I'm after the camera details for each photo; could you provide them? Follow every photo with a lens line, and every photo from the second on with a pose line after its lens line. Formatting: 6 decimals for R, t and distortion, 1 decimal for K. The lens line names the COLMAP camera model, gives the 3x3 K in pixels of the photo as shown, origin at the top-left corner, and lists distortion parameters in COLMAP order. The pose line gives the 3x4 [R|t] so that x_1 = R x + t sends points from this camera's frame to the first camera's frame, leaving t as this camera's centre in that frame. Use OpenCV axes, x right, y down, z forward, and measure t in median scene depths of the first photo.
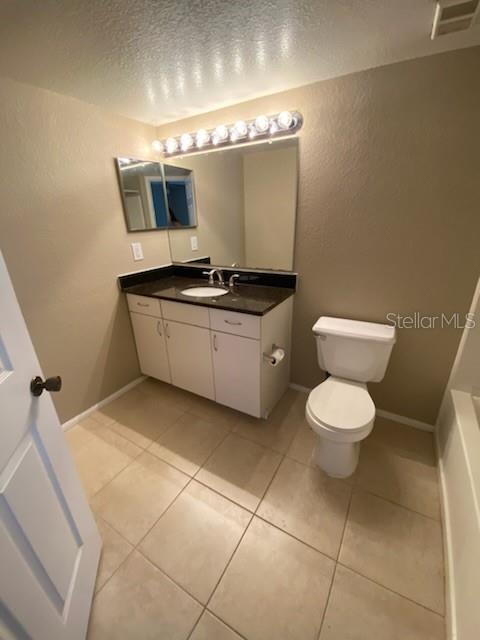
lens RADIAL K [[264.3, 0, 237.6], [0, 264.3, 320.5], [0, 0, 1]] dist [0.041145, -0.028991]
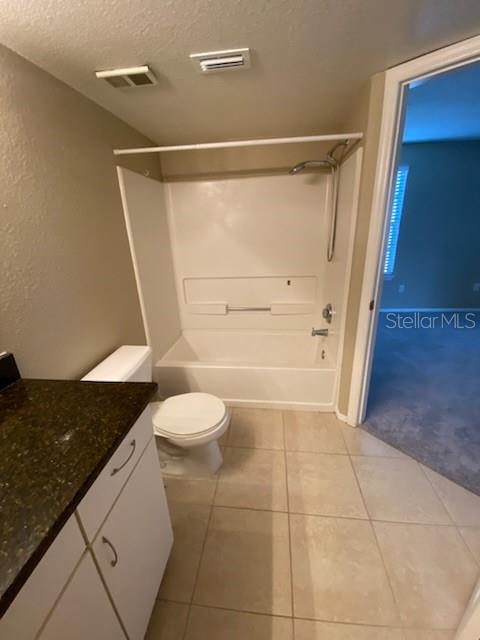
lens RADIAL K [[264.3, 0, 237.6], [0, 264.3, 320.5], [0, 0, 1]] dist [0.041145, -0.028991]
pose [[-0.408782, -0.239279, 0.880706, -0.522935], [0.385541, 0.829402, 0.404290, -0.335274], [-0.827197, 0.504815, -0.246792, 0.941678]]
